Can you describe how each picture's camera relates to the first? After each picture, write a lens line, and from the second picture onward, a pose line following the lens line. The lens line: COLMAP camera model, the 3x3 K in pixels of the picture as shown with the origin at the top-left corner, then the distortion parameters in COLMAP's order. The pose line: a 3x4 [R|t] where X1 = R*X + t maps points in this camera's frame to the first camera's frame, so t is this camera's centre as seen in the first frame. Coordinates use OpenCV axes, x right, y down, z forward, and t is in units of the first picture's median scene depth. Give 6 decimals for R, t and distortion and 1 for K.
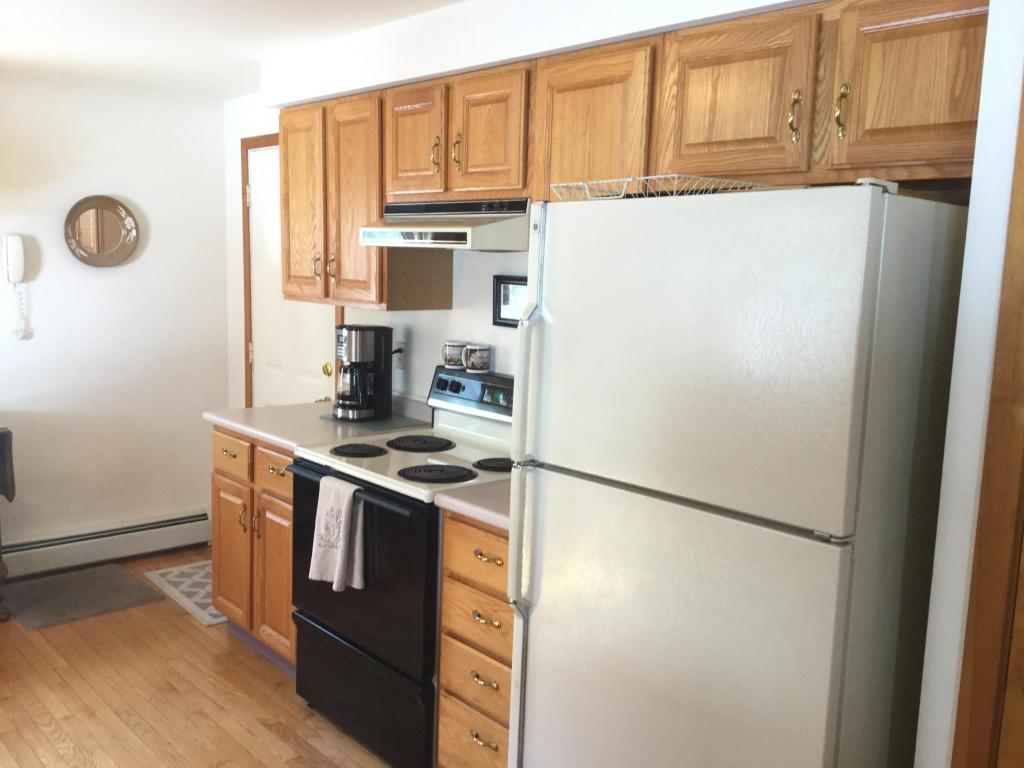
lens RADIAL K [[919.1, 0, 516.3], [0, 919.1, 389.7], [0, 0, 1]] dist [0.134345, -0.249427]
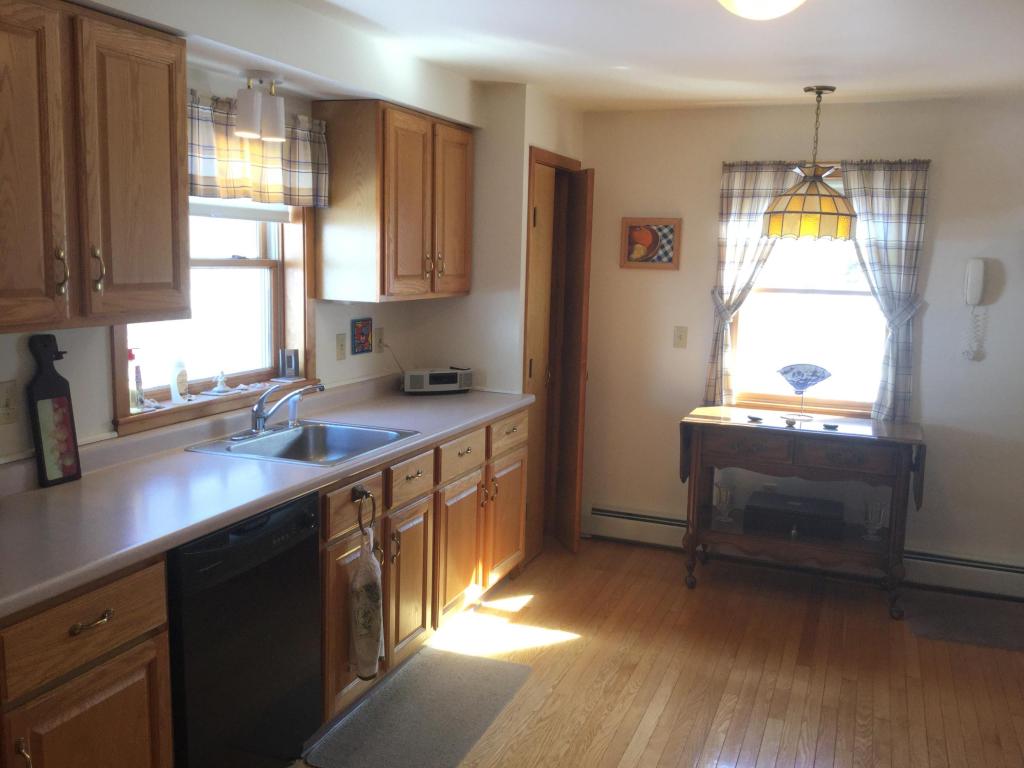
lens RADIAL K [[919.1, 0, 516.3], [0, 919.1, 389.7], [0, 0, 1]] dist [0.134345, -0.249427]
pose [[0.446673, 0.116718, -0.887051, 0.171348], [-0.143309, 0.987987, 0.057836, -0.010427], [0.883145, 0.101289, 0.458034, 0.098931]]
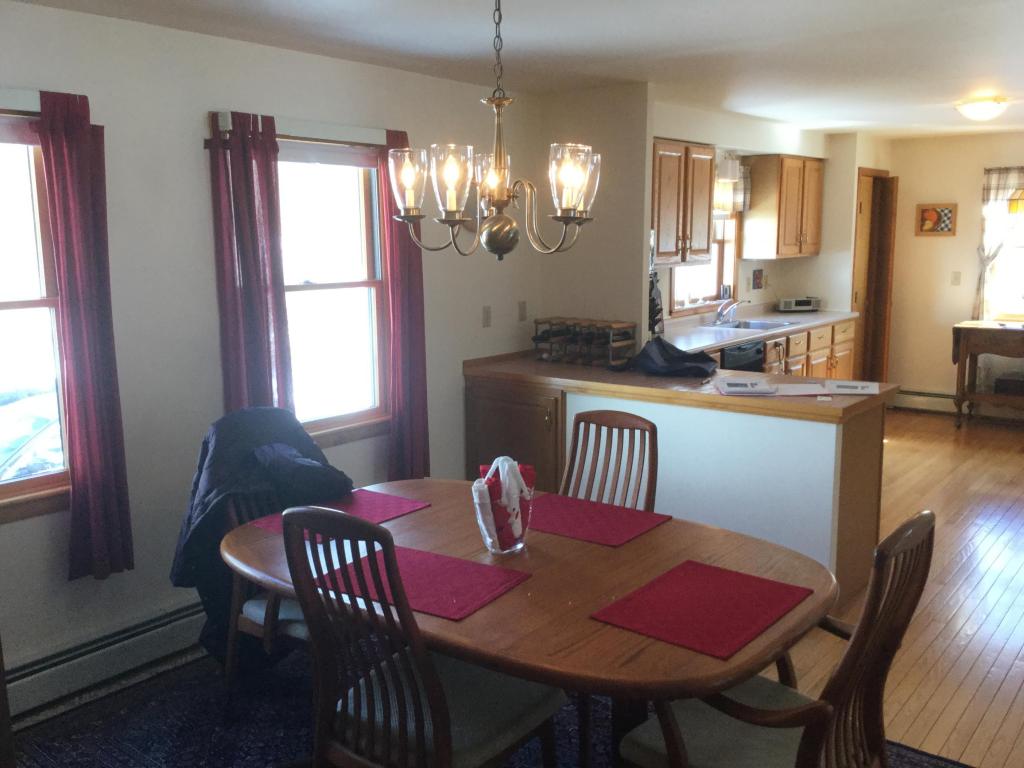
lens RADIAL K [[919.1, 0, 516.3], [0, 919.1, 389.7], [0, 0, 1]] dist [0.134345, -0.249427]
pose [[0.167607, 0.135396, -0.976512, 1.274968], [-0.126418, 0.985298, 0.114916, 0.117107], [0.977715, 0.104188, 0.182259, -0.578948]]
